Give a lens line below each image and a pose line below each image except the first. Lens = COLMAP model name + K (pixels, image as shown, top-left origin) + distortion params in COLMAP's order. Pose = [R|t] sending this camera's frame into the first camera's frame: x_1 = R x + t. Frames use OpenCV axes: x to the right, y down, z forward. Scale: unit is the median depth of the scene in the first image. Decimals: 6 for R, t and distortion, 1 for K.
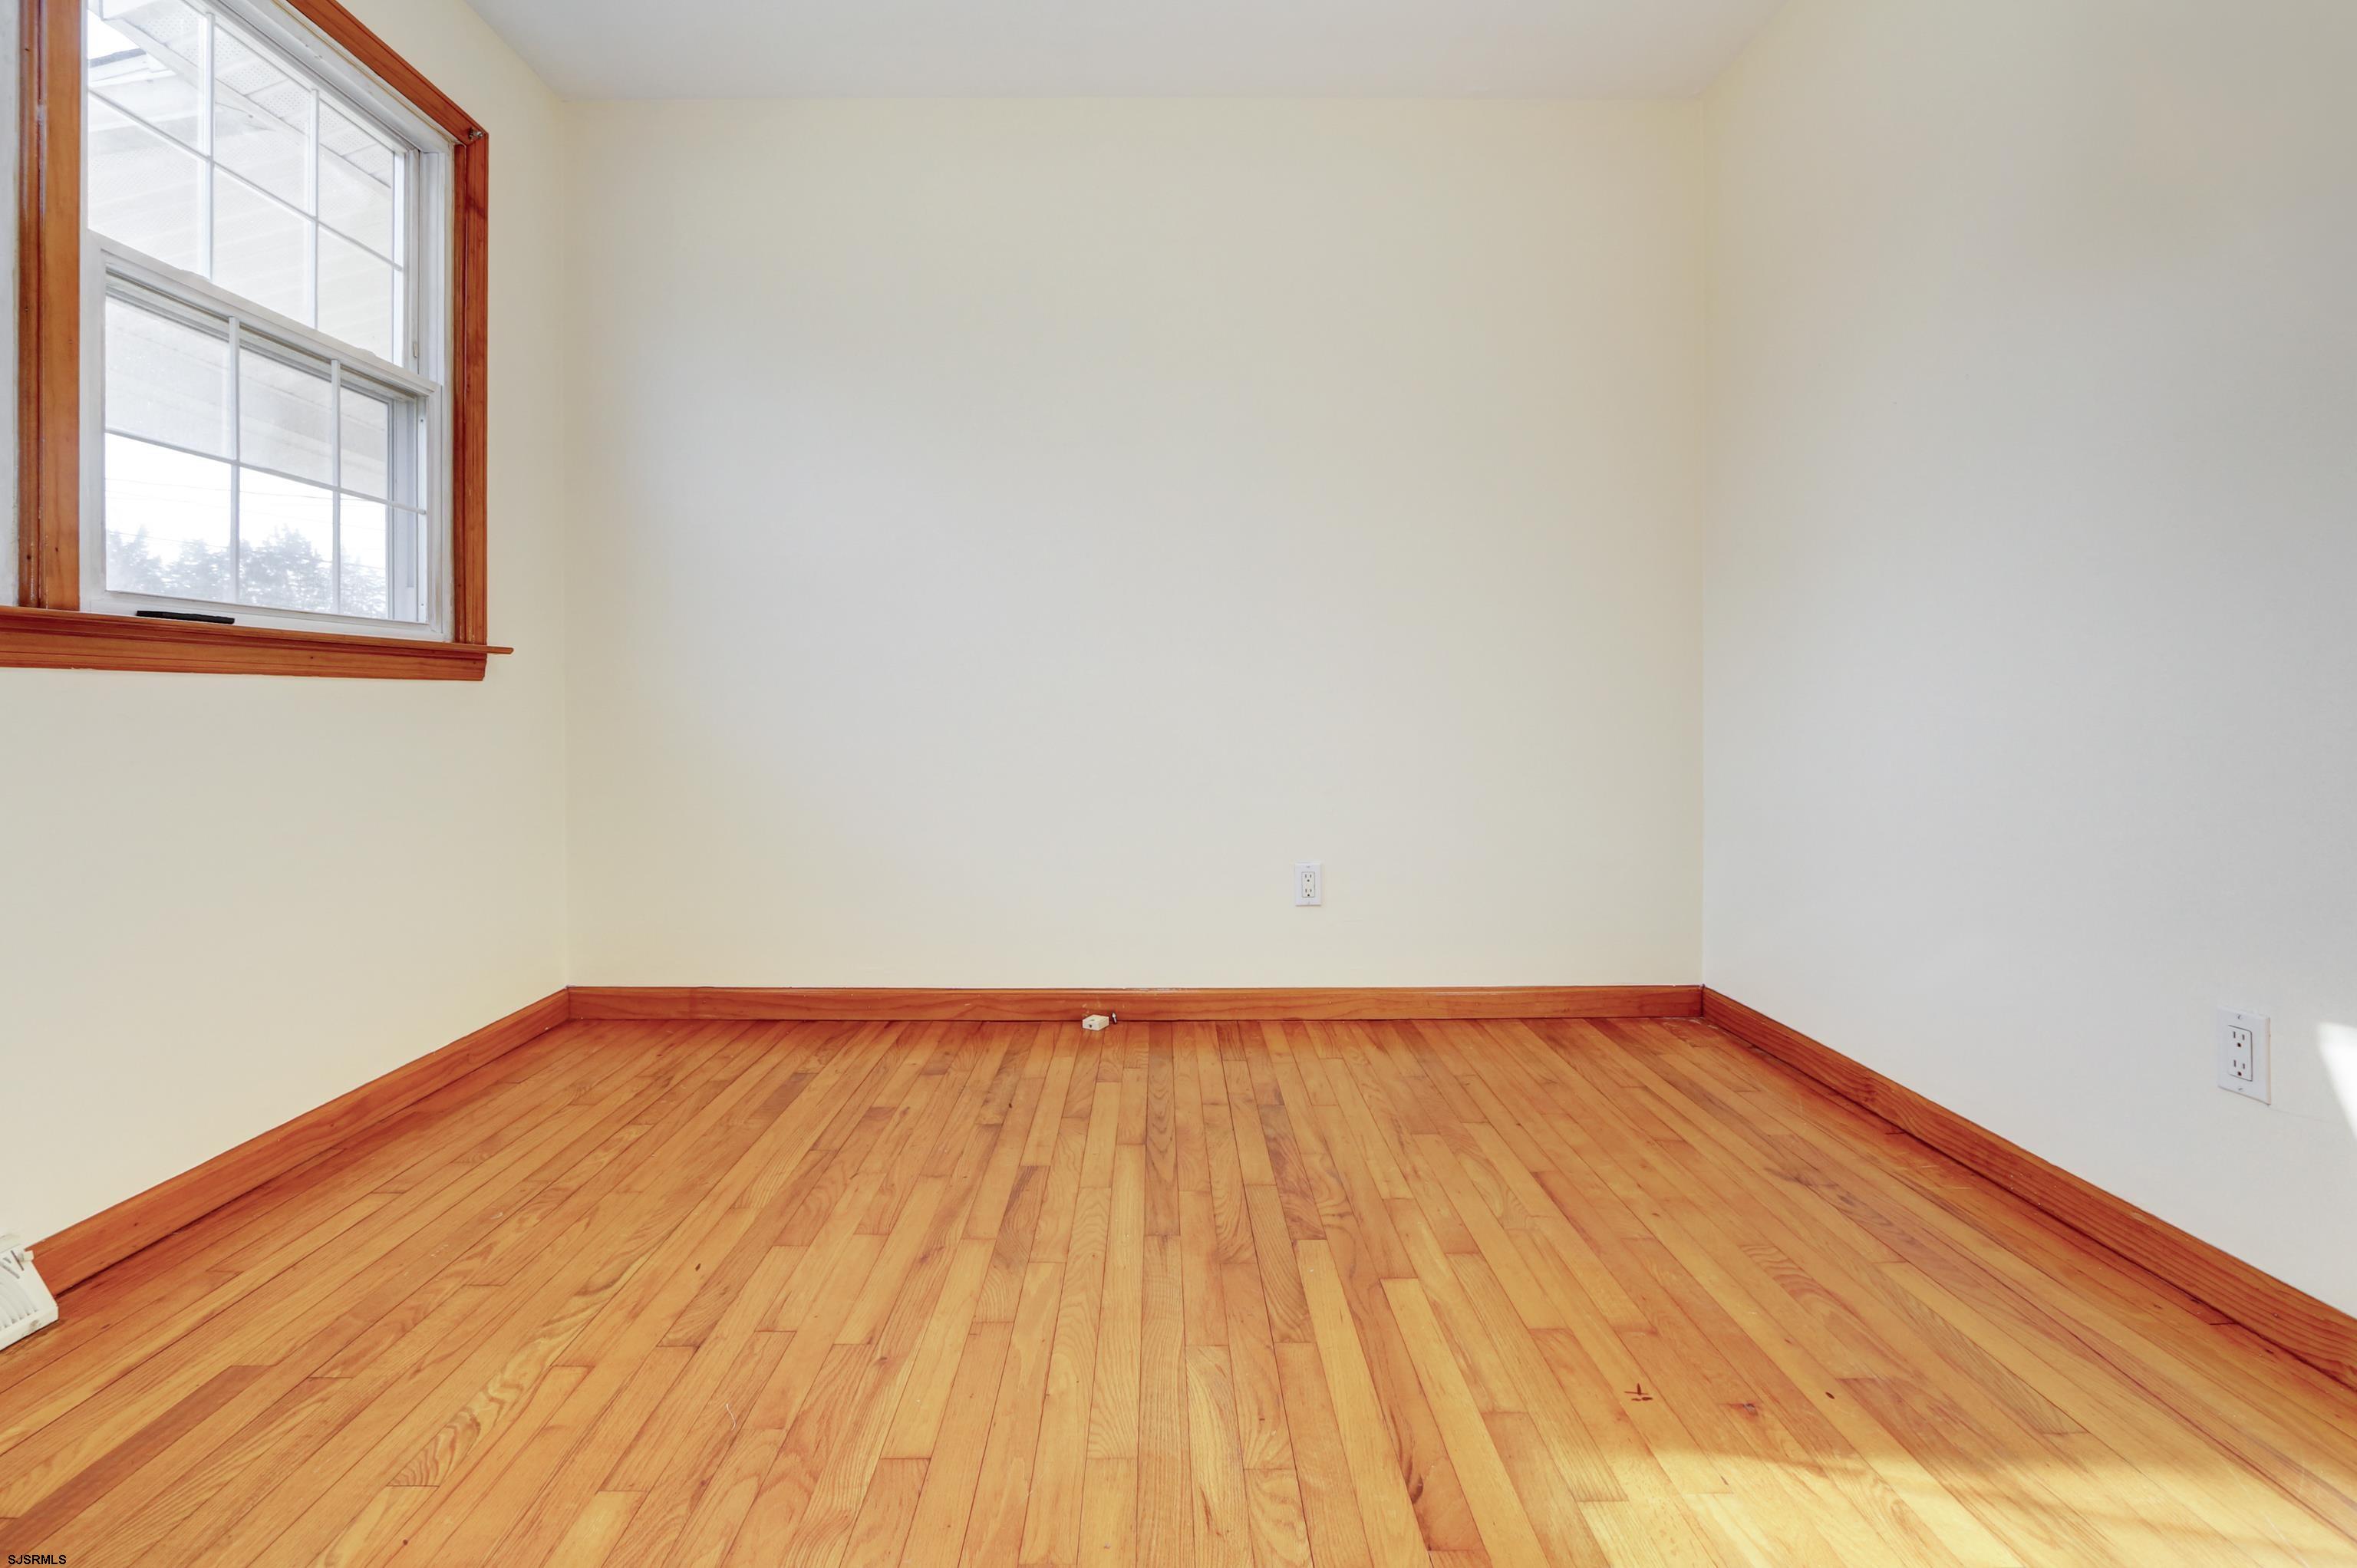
lens RADIAL K [[1113.8, 0, 1178.2], [0, 1113.8, 715.9], [0, 0, 1]] dist [-0.013440, -0.000260]
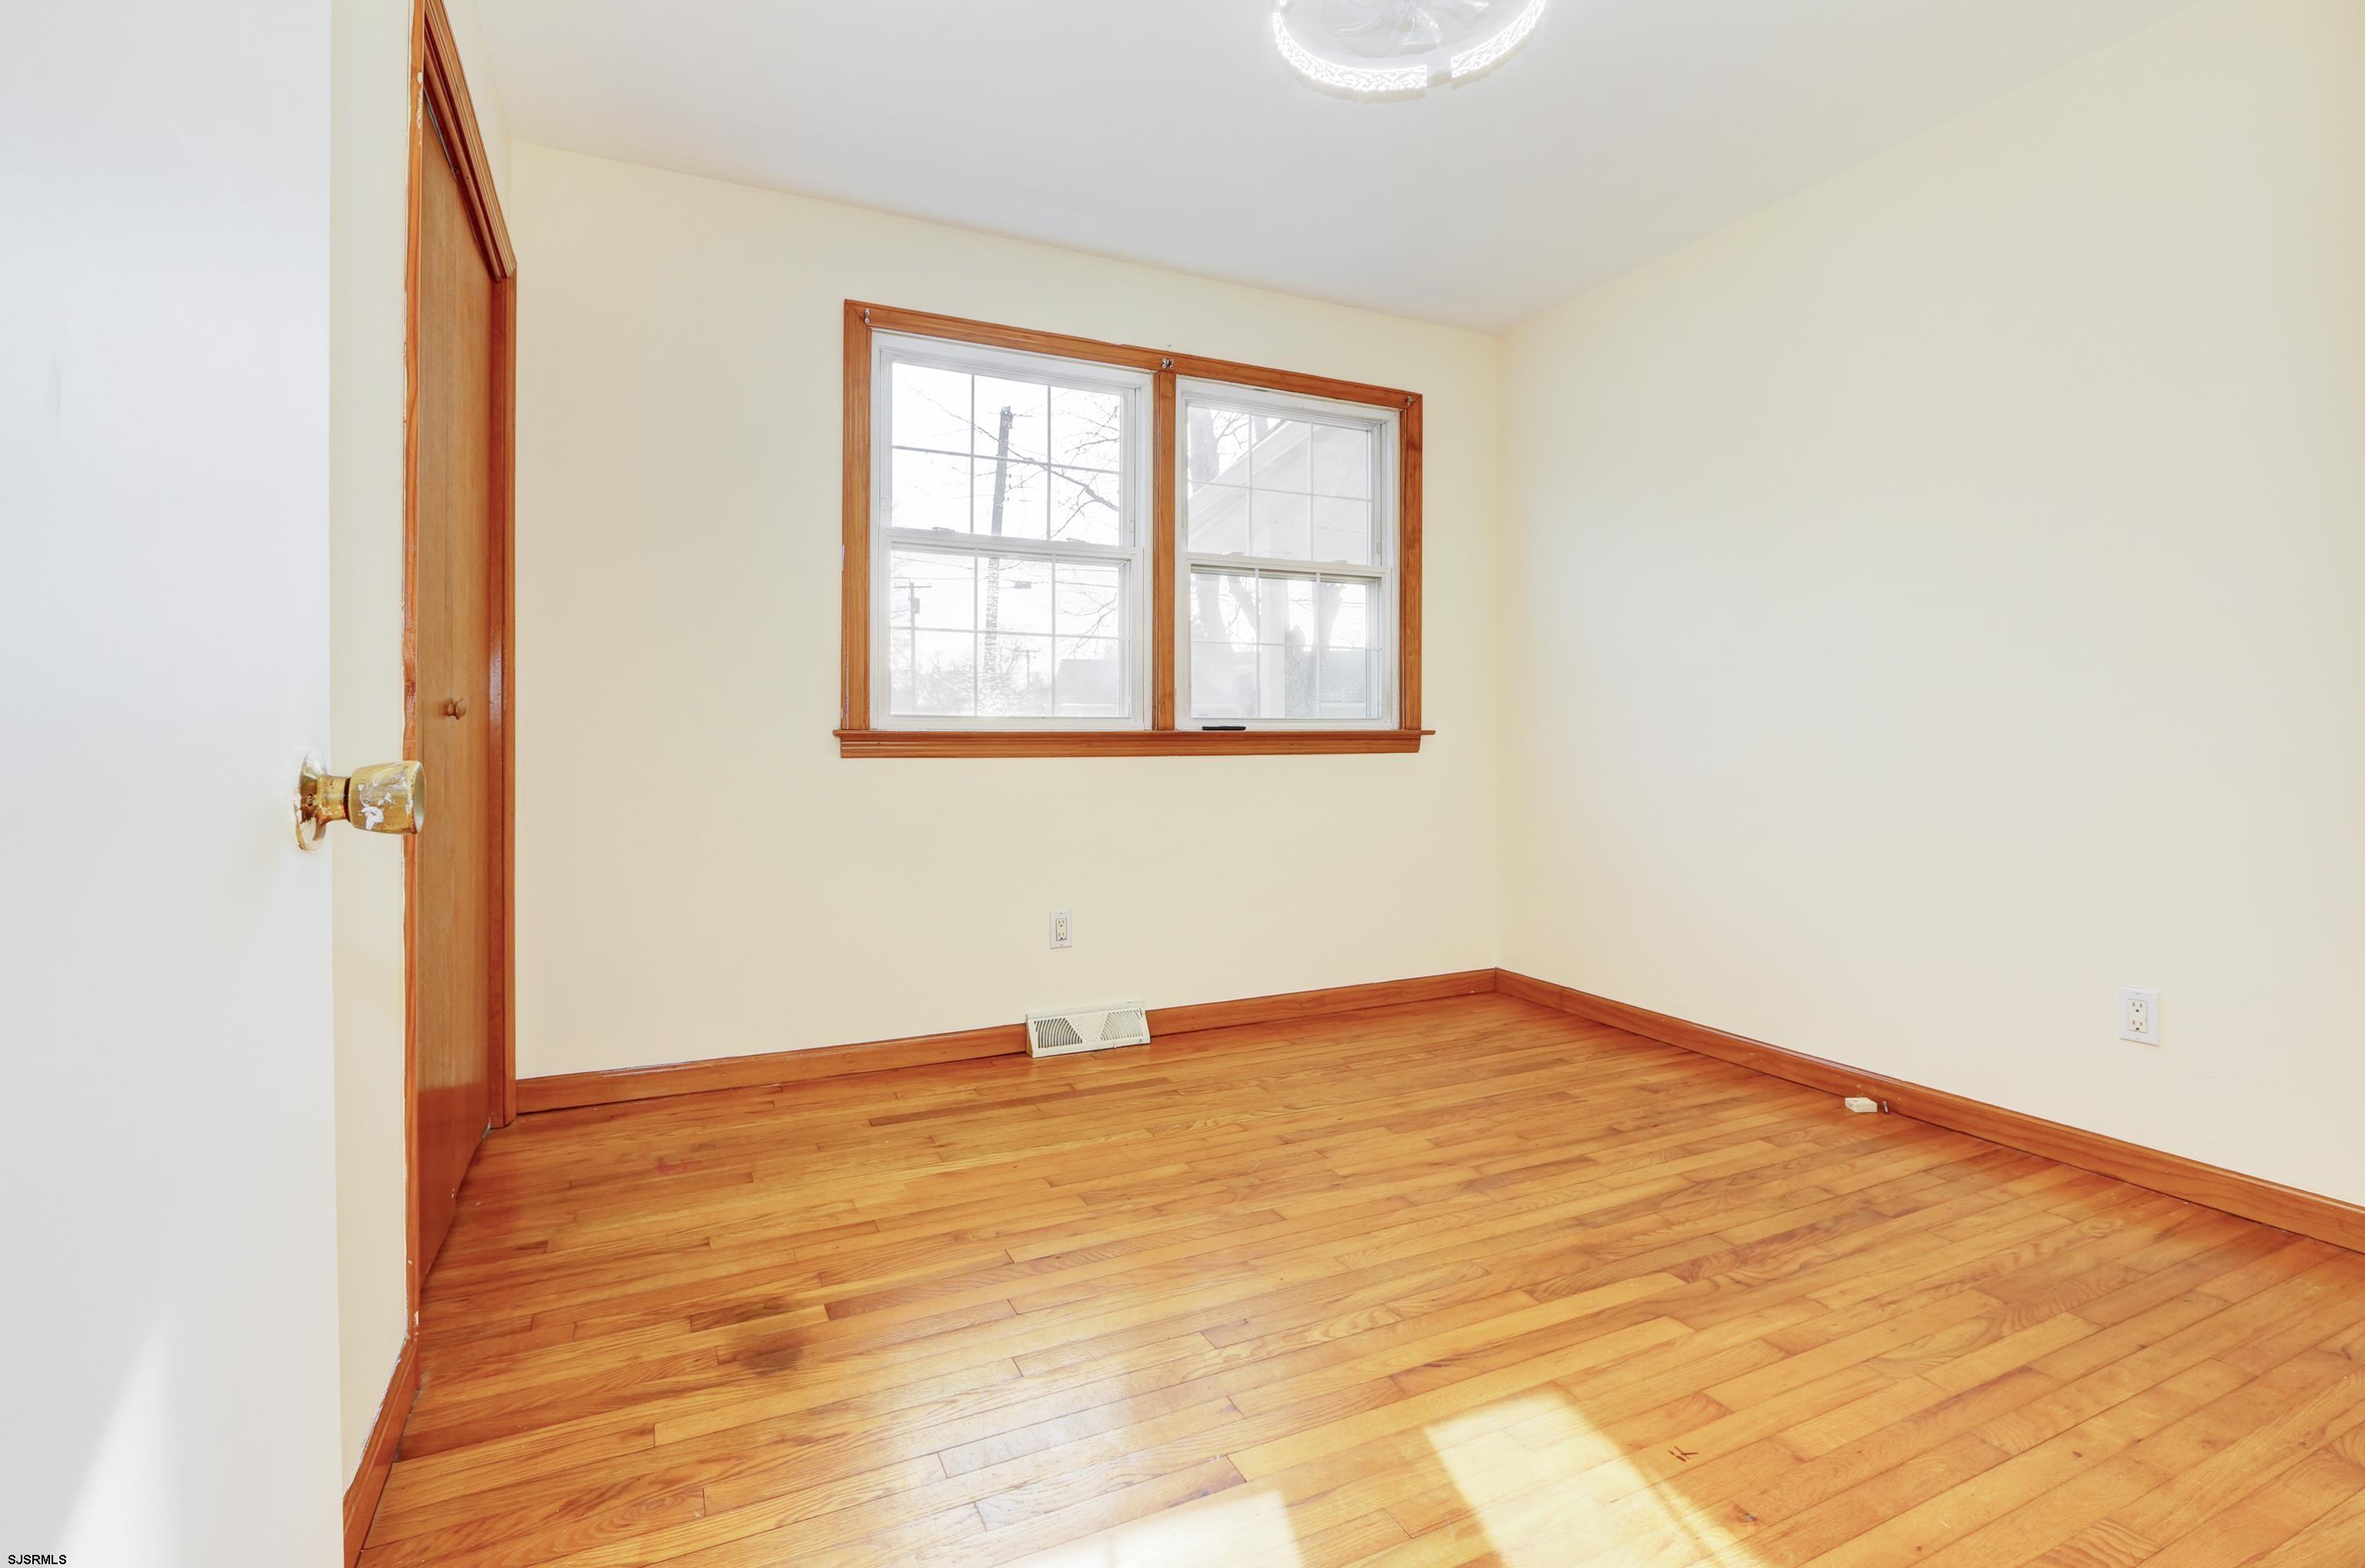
lens RADIAL K [[1094.3, 0, 1143.7], [0, 1094.3, 750.5], [0, 0, 1]] dist [-0.009253, 0.000694]
pose [[0.402553, 0.011514, -0.915324, 0.834087], [-0.006352, 0.999932, 0.009785, -0.064346], [0.915375, 0.001875, 0.402598, 0.053451]]
